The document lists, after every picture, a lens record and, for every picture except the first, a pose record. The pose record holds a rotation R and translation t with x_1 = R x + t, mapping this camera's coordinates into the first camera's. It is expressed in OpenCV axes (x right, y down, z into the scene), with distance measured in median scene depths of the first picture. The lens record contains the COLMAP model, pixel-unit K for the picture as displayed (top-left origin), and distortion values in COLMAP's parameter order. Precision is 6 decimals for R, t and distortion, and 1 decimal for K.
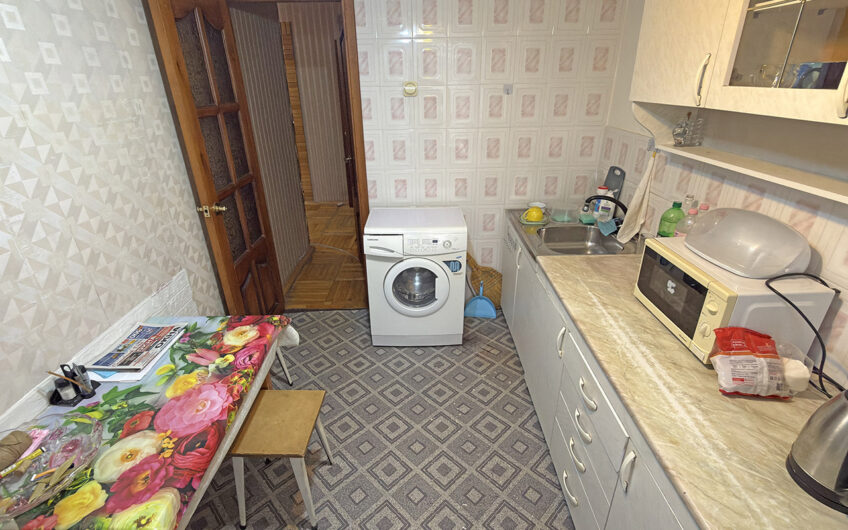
lens RADIAL K [[401.0, 0, 422.8], [0, 401.0, 264.9], [0, 0, 1]] dist [-0.002389, -0.000433]
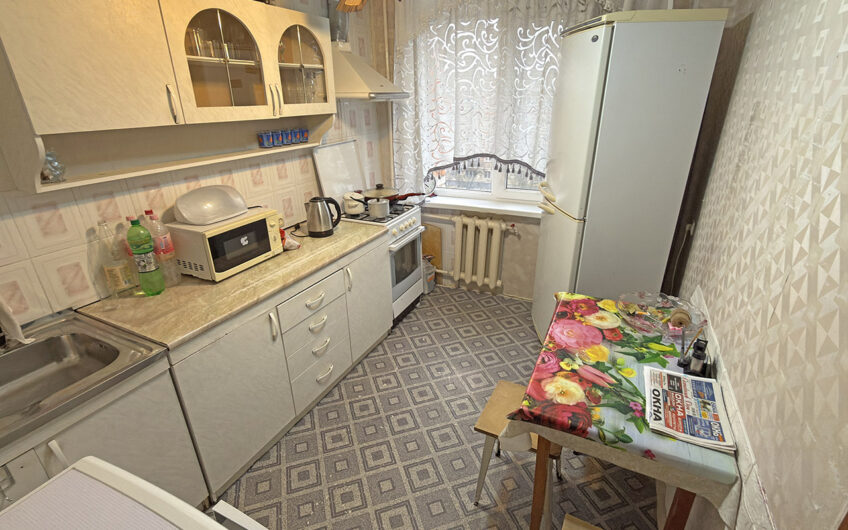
lens RADIAL K [[401.0, 0, 424.5], [0, 401.0, 264.2], [0, 0, 1]] dist [-0.002389, -0.000433]
pose [[-0.897312, -0.139848, 0.418657, -0.541240], [0.214285, 0.691197, 0.690166, -0.686892], [-0.385893, 0.709006, -0.590252, 1.515139]]
